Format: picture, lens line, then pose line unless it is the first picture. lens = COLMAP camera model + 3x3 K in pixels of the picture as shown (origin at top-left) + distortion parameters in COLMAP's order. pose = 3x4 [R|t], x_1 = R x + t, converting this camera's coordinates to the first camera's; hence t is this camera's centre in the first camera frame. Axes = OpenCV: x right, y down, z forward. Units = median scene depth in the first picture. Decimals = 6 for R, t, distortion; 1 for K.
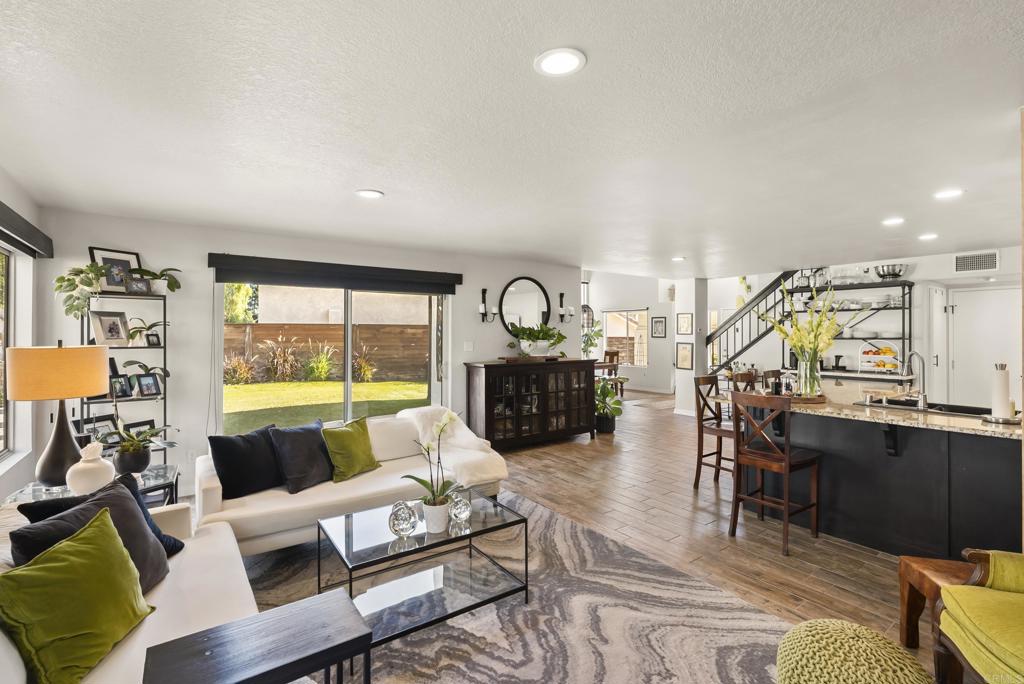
lens RADIAL K [[464.1, 0, 508.0], [0, 464.1, 335.1], [0, 0, 1]] dist [-0.005525, -0.000357]
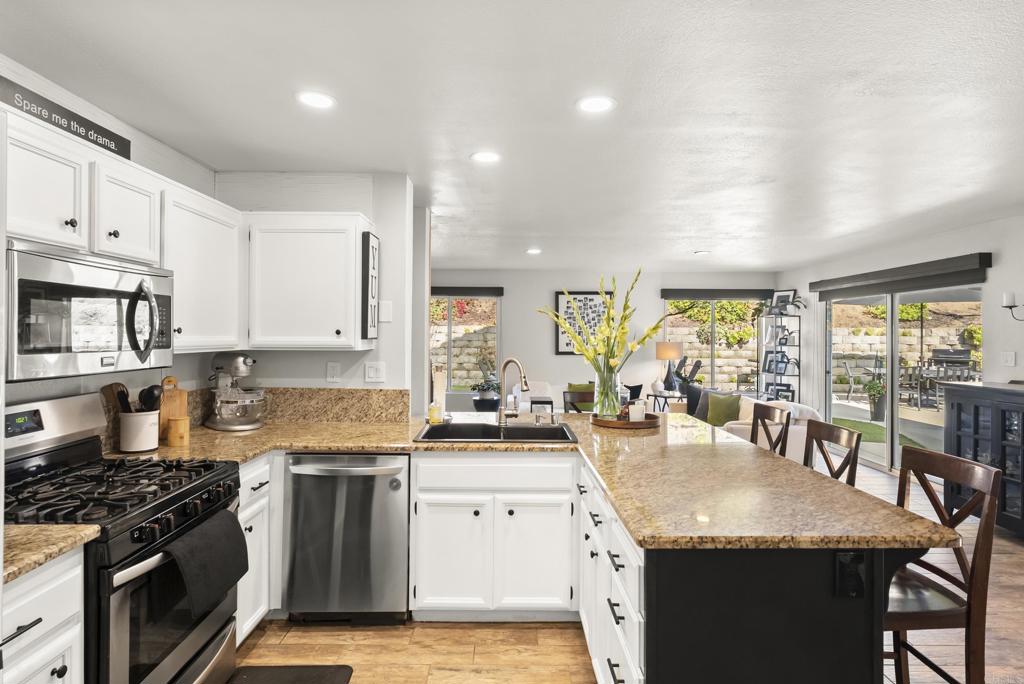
lens RADIAL K [[540.0, 0, 511.6], [0, 540.0, 333.9], [0, 0, 1]] dist [-0.006153, 0.001996]
pose [[-0.574311, -0.003991, -0.818628, 1.829913], [-0.006592, 0.999978, -0.000250, -0.012456], [0.818611, 0.005252, -0.574325, 1.695072]]
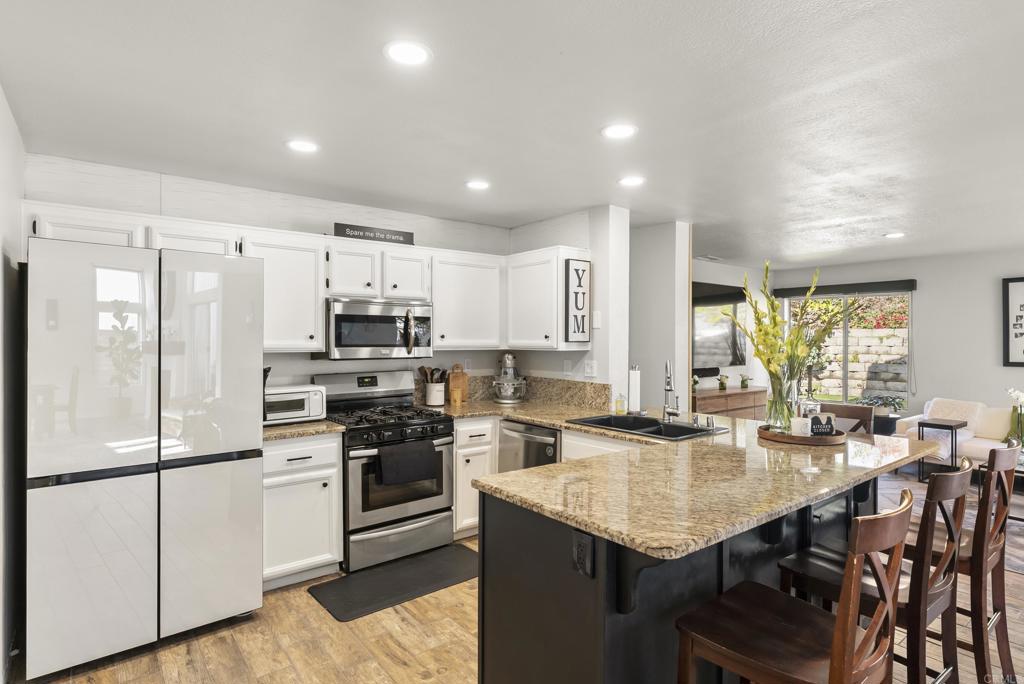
lens RADIAL K [[540.0, 0, 508.7], [0, 540.0, 340.1], [0, 0, 1]] dist [-0.006153, 0.001996]
pose [[-0.999104, -0.000550, -0.042308, 1.348864], [-0.000737, 0.999990, 0.004408, -0.011396], [0.042305, 0.004435, -0.999095, 2.202596]]
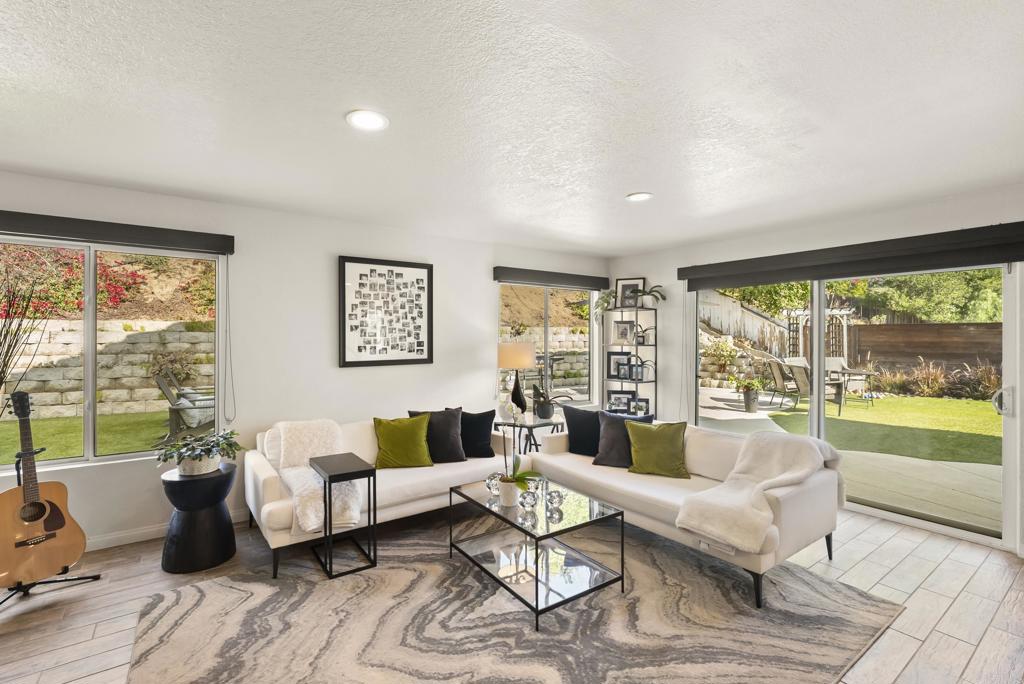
lens RADIAL K [[464.1, 0, 511.9], [0, 464.1, 336.8], [0, 0, 1]] dist [-0.005525, -0.000357]
pose [[0.008848, 0.002744, -0.999957, 0.786638], [-0.003558, 0.999990, 0.002712, -0.001398], [0.999955, 0.003534, 0.008857, 0.778672]]
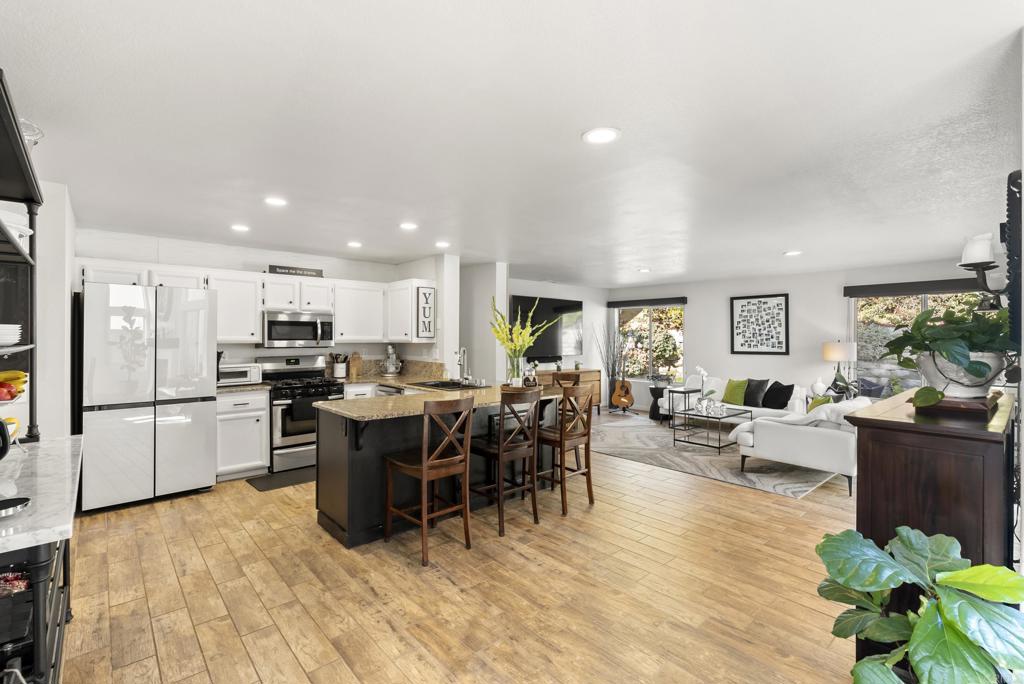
lens RADIAL K [[464.1, 0, 511.4], [0, 464.1, 336.4], [0, 0, 1]] dist [-0.005525, -0.000357]
pose [[-0.993725, -0.001126, -0.111849, 0.981510], [-0.001019, 0.999999, -0.001010, -0.003872], [0.111850, -0.000889, -0.993725, 2.789384]]
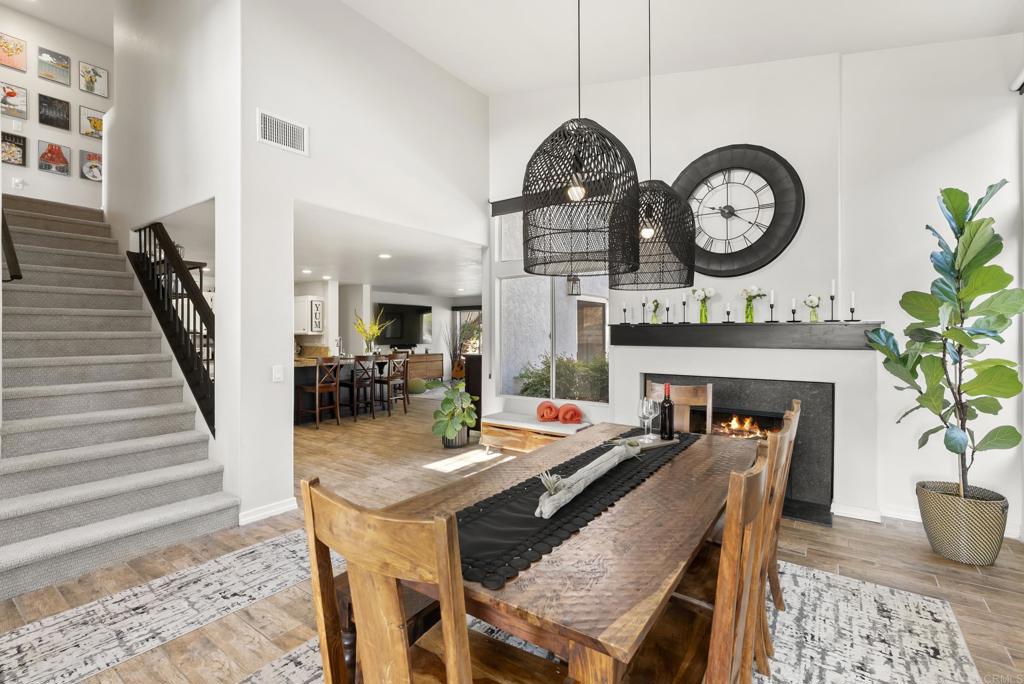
lens RADIAL K [[464.1, 0, 513.2], [0, 464.1, 336.5], [0, 0, 1]] dist [-0.005525, -0.000357]
pose [[-0.945810, 0.006027, -0.324663, 0.881033], [0.003339, 0.999955, 0.008838, 0.011012], [0.324702, 0.007275, -0.945788, 4.250588]]
